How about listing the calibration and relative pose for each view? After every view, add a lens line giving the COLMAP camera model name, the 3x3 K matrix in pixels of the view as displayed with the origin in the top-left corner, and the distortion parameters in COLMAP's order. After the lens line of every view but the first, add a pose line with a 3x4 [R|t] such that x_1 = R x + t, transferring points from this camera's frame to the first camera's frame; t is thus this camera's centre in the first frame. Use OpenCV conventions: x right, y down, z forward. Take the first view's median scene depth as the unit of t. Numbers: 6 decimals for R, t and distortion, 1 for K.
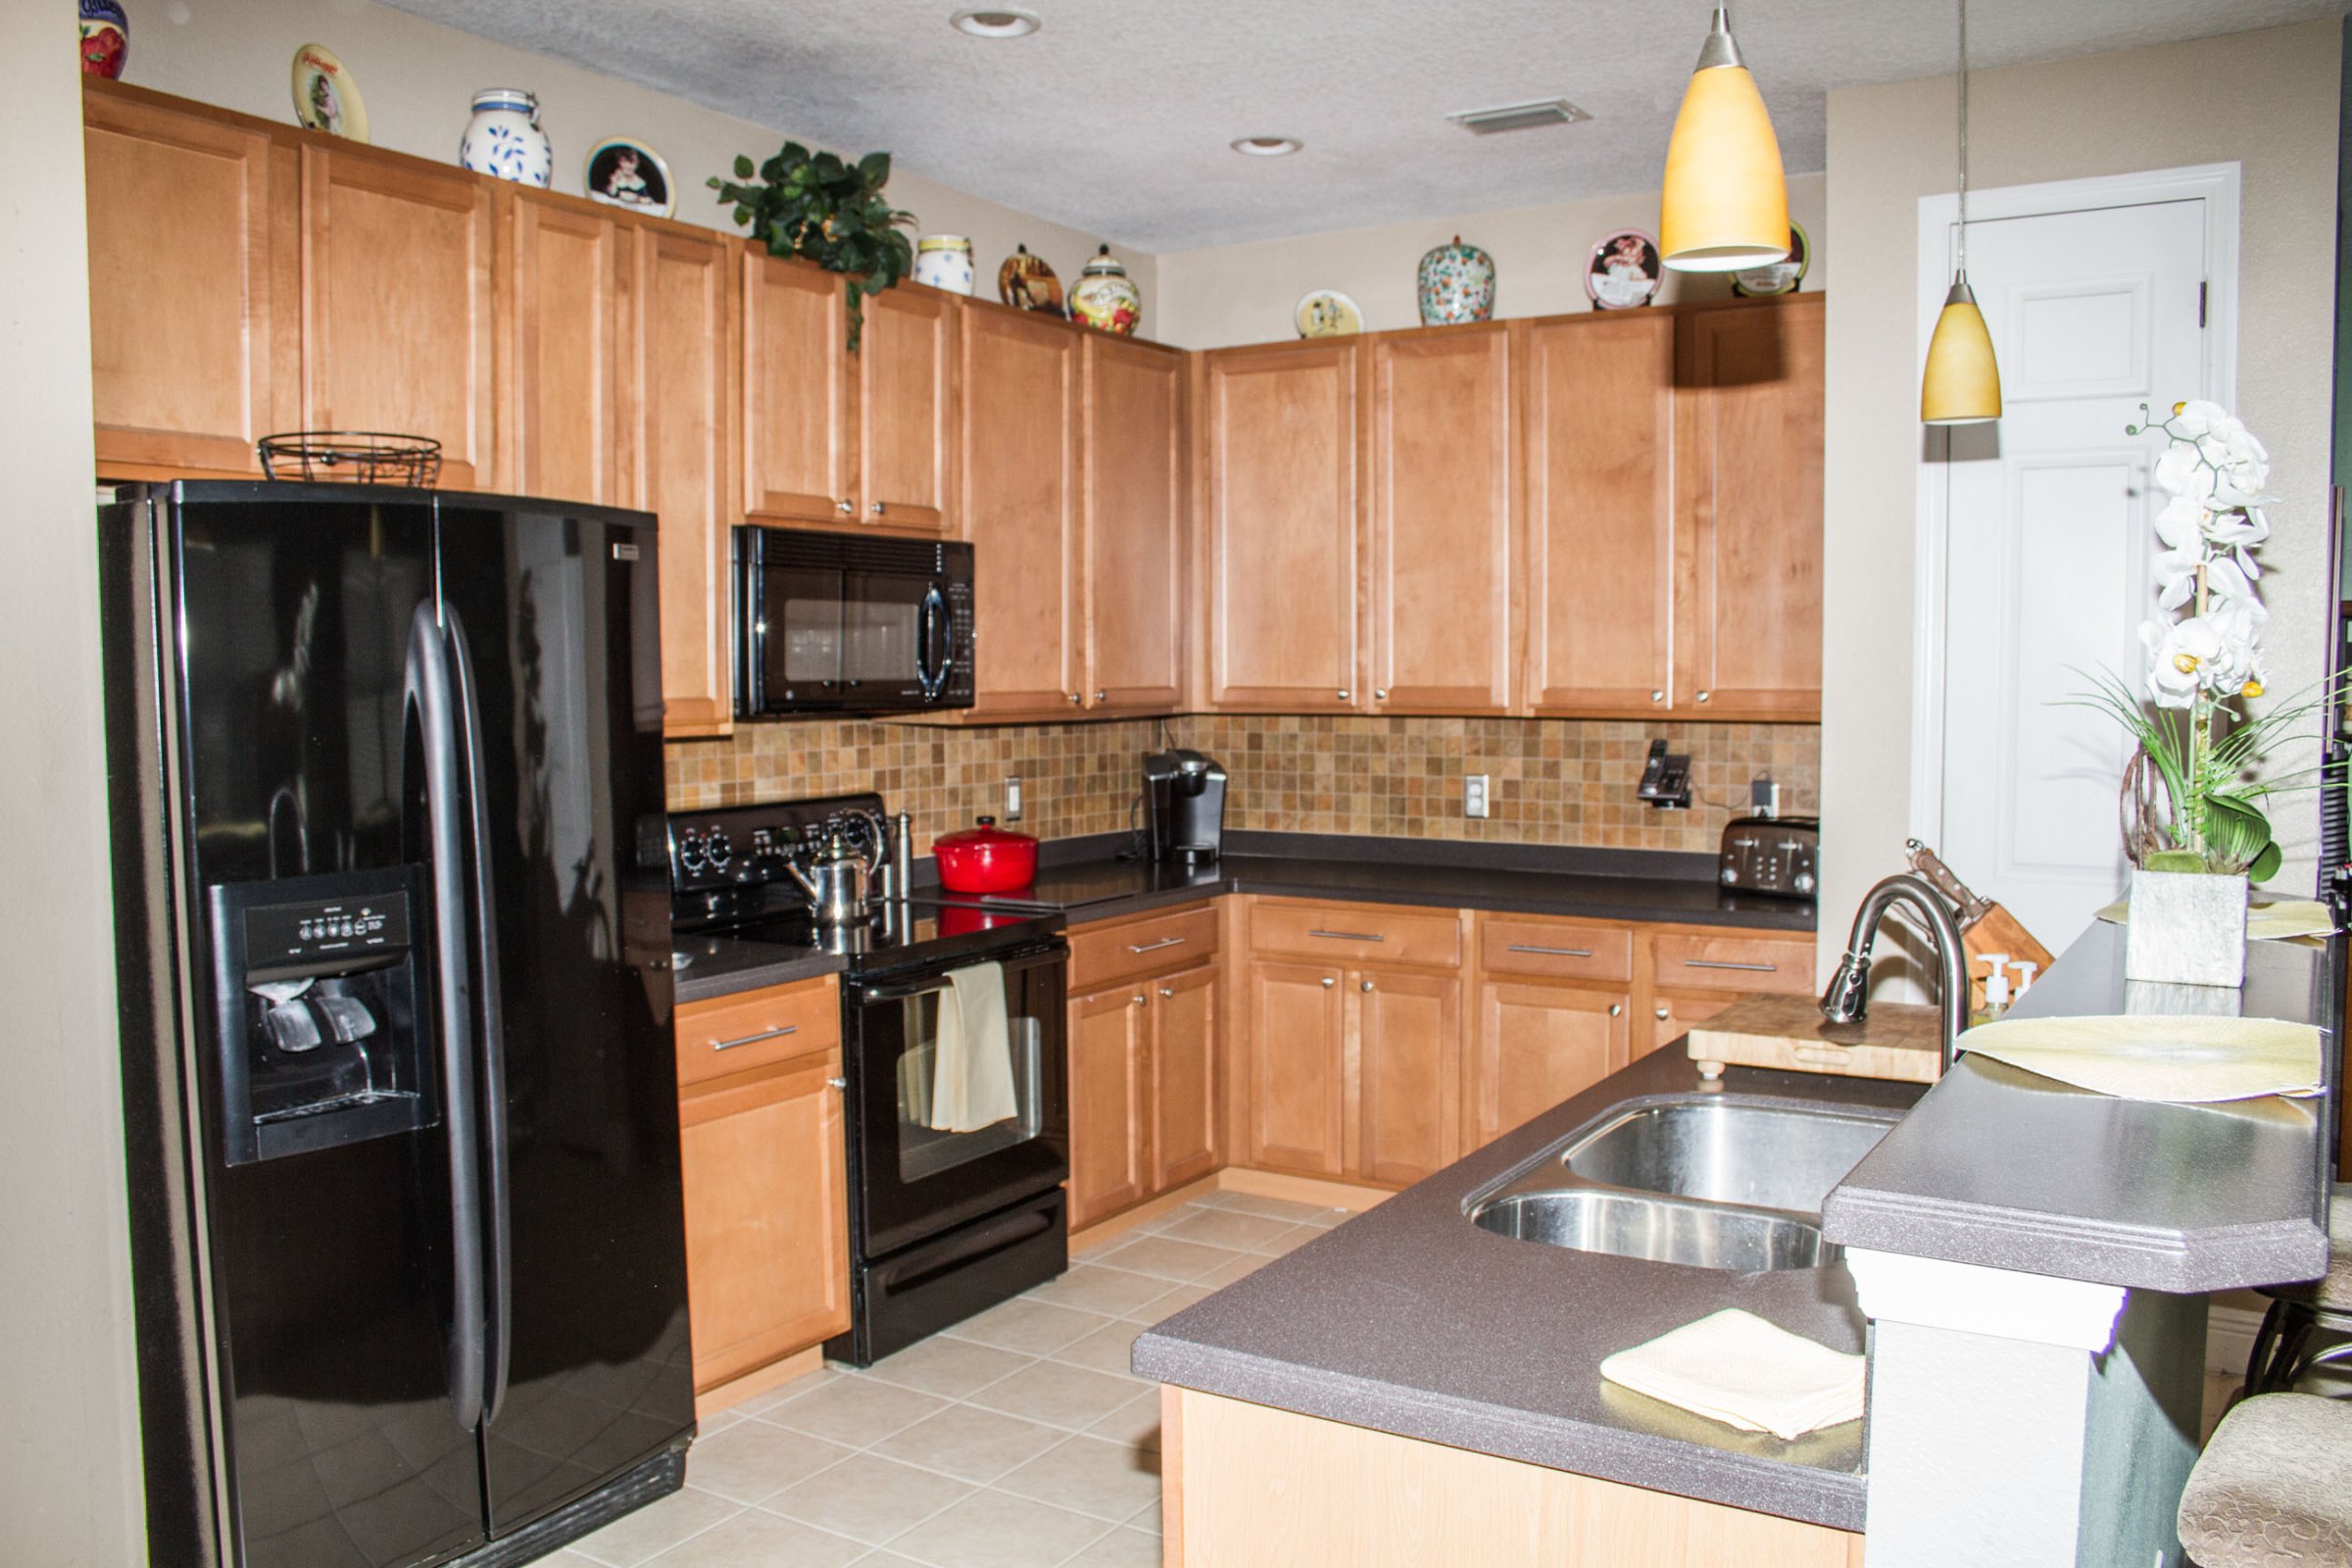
lens RADIAL K [[1960.8, 0, 1176.0], [0, 1960.8, 784.0], [0, 0, 1]] dist [-0.140522, 0.173706]
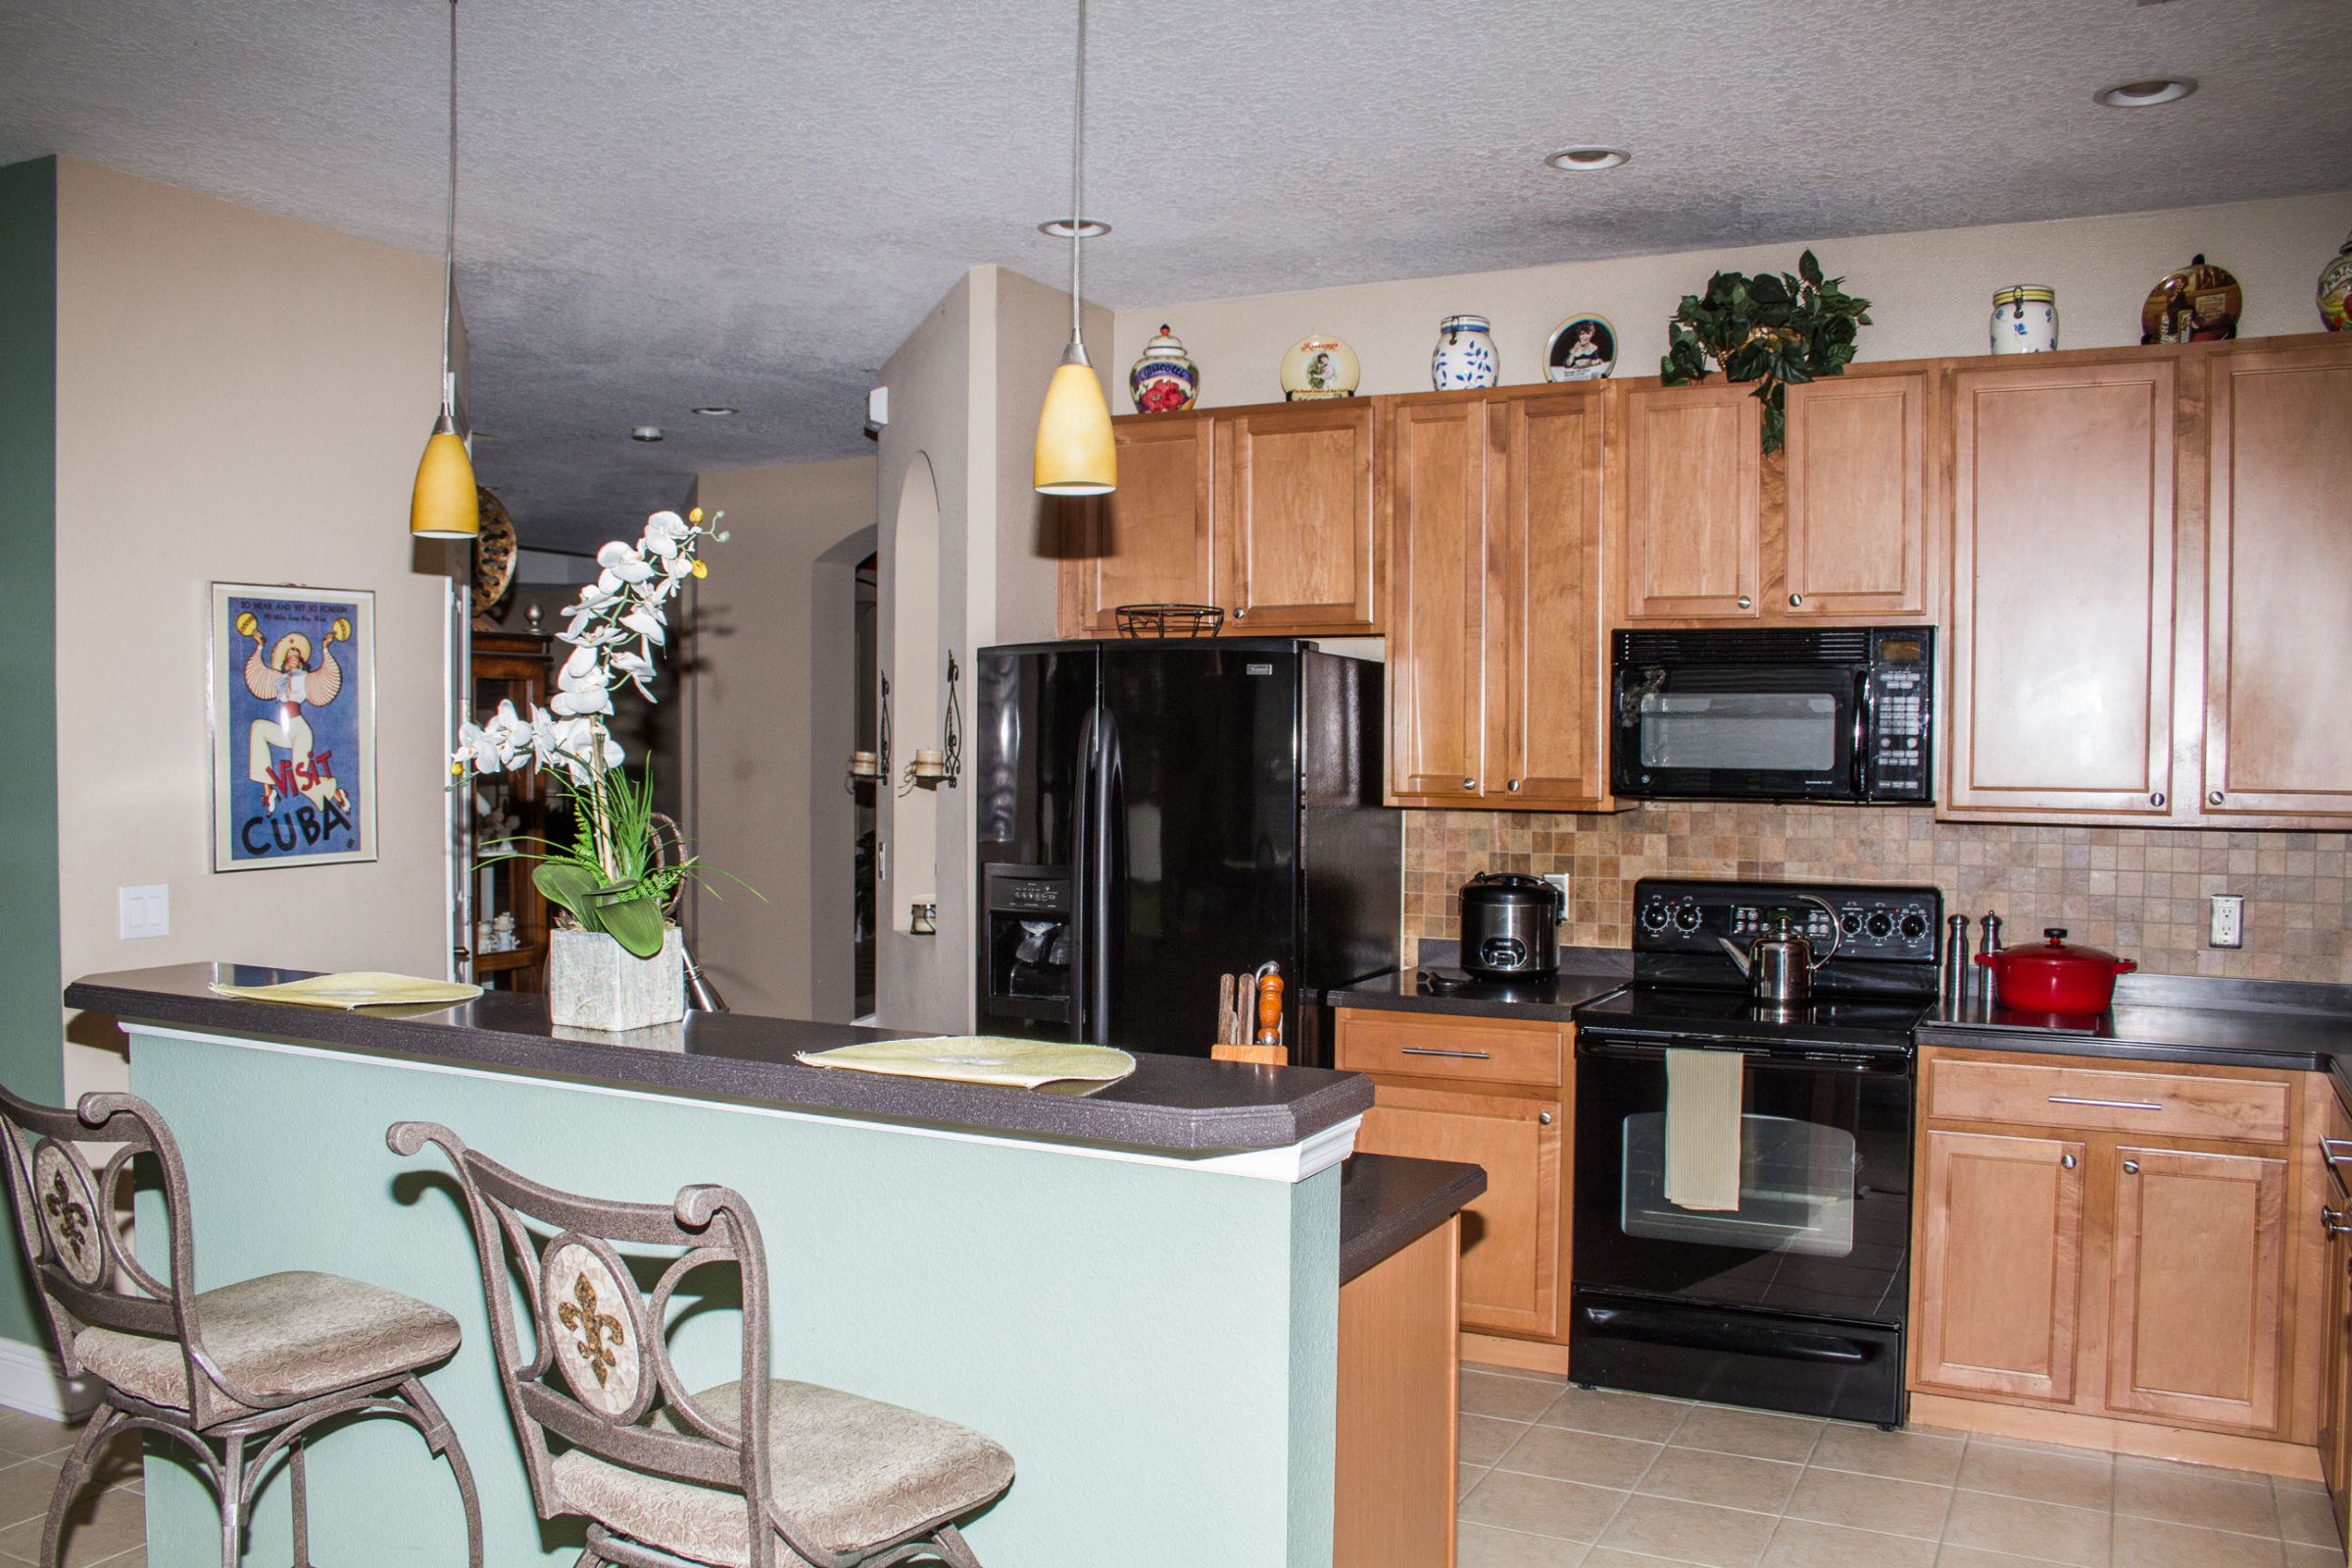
lens RADIAL K [[1960.8, 0, 1176.0], [0, 1960.8, 784.0], [0, 0, 1]] dist [-0.140522, 0.173706]
pose [[0.083999, 0.025643, -0.996136, 0.881933], [-0.070359, 0.997326, 0.019741, -0.045732], [0.993979, 0.068429, 0.085579, 0.636582]]
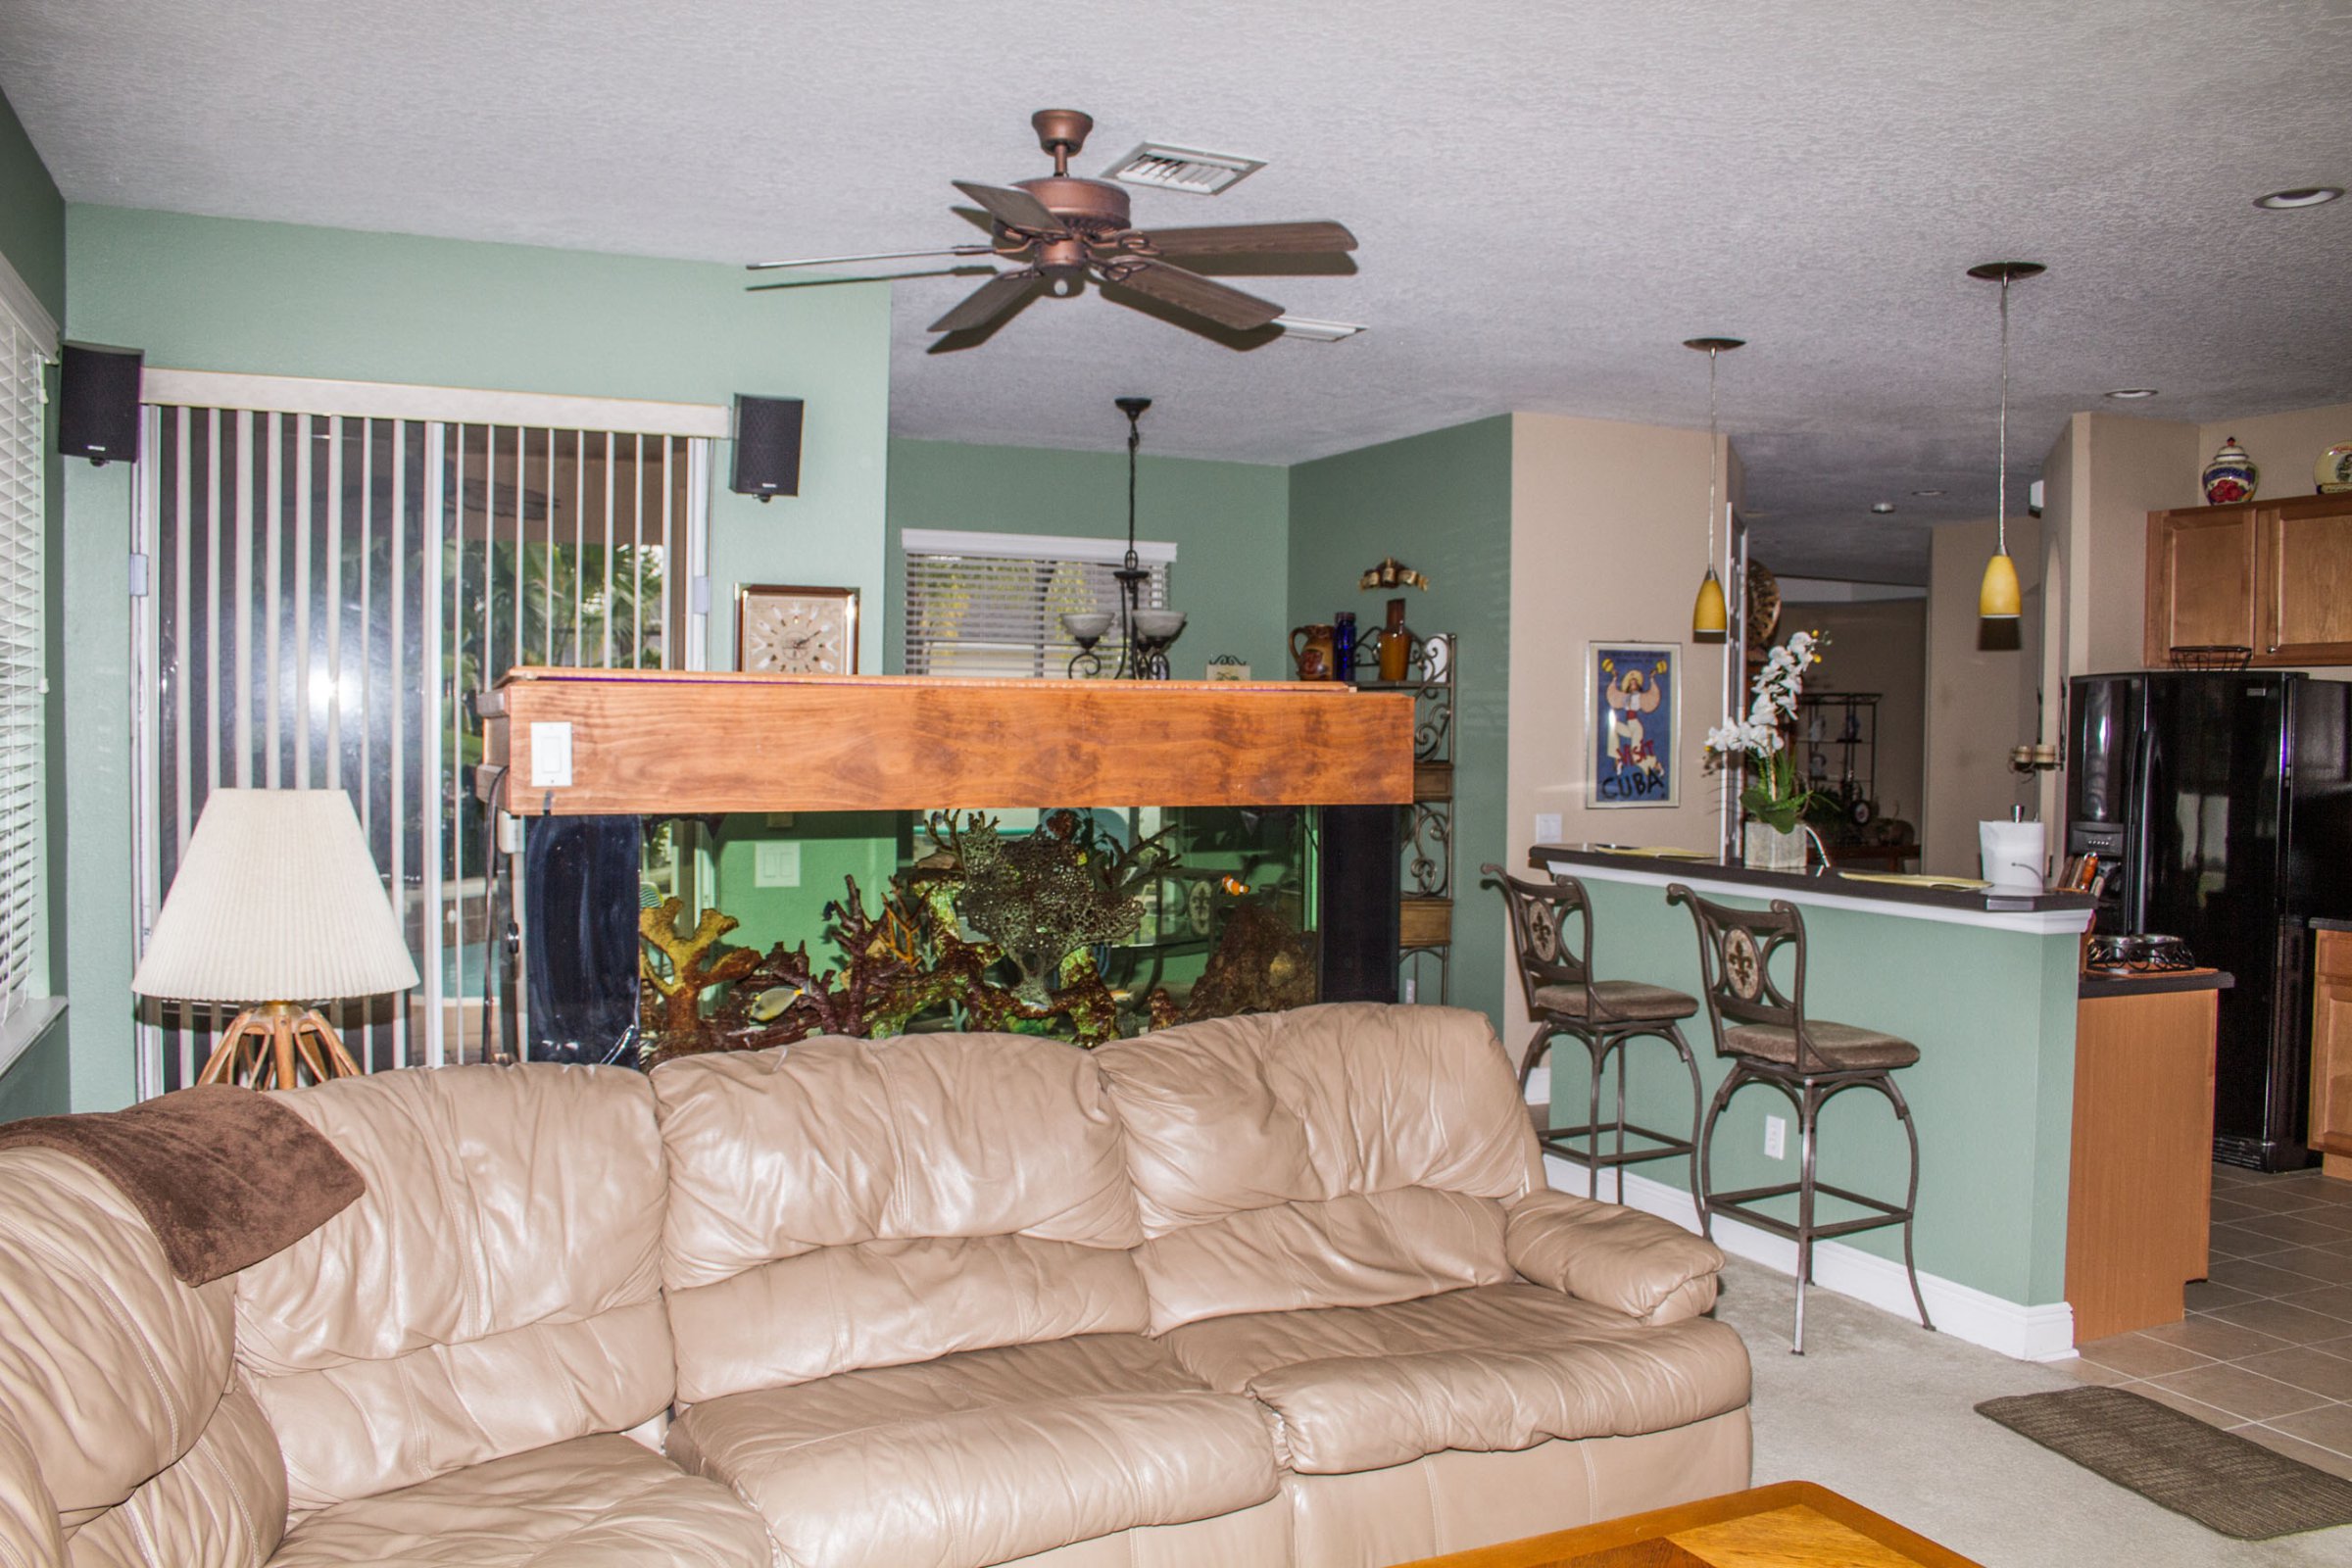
lens RADIAL K [[1984.9, 0, 1176.0], [0, 1984.9, 784.0], [0, 0, 1]] dist [-0.012233, -0.160837]
pose [[-0.538014, 0.023415, -0.842611, 1.645678], [-0.066380, 0.995333, 0.070043, -0.070787], [0.840318, 0.093617, -0.533949, 0.900210]]
